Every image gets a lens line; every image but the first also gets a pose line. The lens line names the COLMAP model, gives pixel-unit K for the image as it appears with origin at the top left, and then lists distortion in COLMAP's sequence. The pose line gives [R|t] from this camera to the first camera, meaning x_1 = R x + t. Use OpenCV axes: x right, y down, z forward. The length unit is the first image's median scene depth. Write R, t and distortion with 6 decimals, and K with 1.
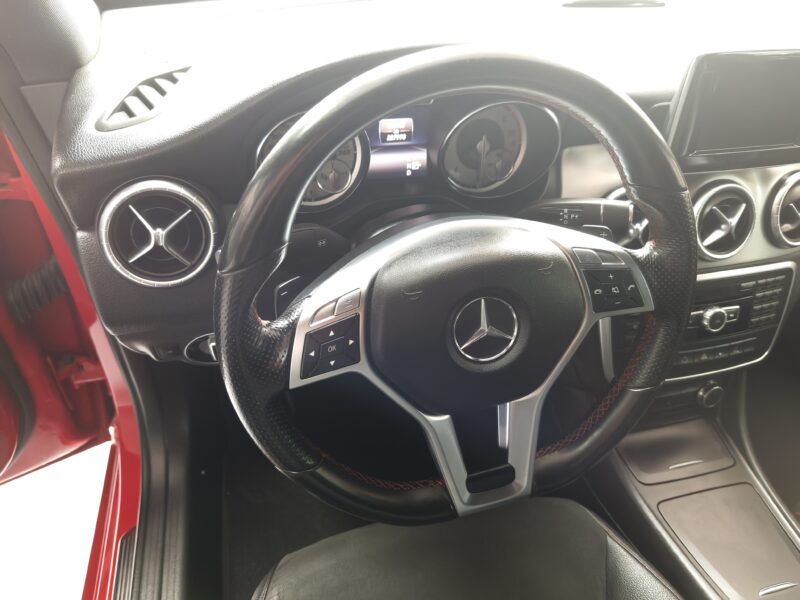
lens RADIAL K [[557.1, 0, 395.2], [0, 557.1, 305.1], [0, 0, 1]] dist [-0.007152, 0.007968]
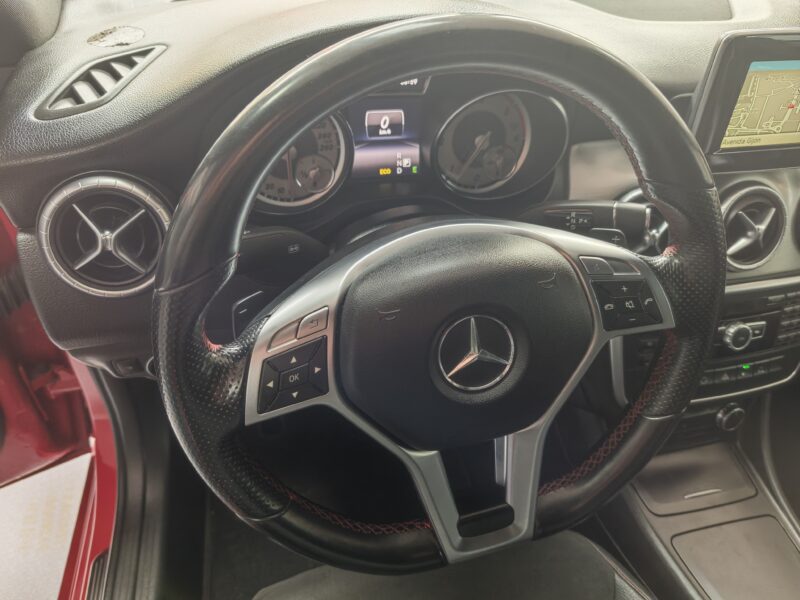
lens RADIAL K [[557.1, 0, 399.1], [0, 557.1, 308.0], [0, 0, 1]] dist [-0.007152, 0.007968]
pose [[0.999959, 0.008337, -0.003513, 0.033854], [-0.008325, 0.999960, 0.003366, -0.021855], [0.003541, -0.003336, 0.999988, 0.115177]]
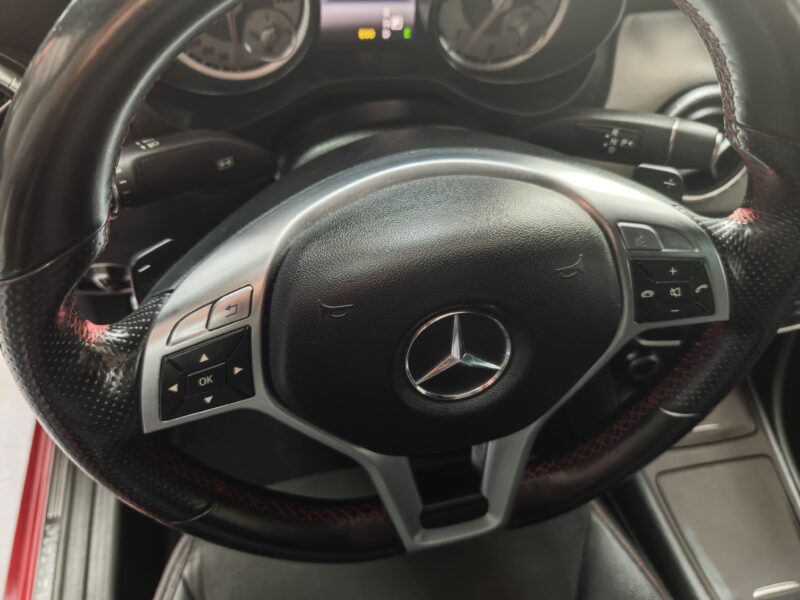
lens RADIAL K [[557.1, 0, 399.7], [0, 557.1, 295.0], [0, 0, 1]] dist [-0.007152, 0.007968]
pose [[0.997544, 0.069468, 0.008973, 0.064132], [-0.069195, 0.957416, 0.280299, -0.144405], [0.010881, -0.280231, 0.959871, 0.316225]]
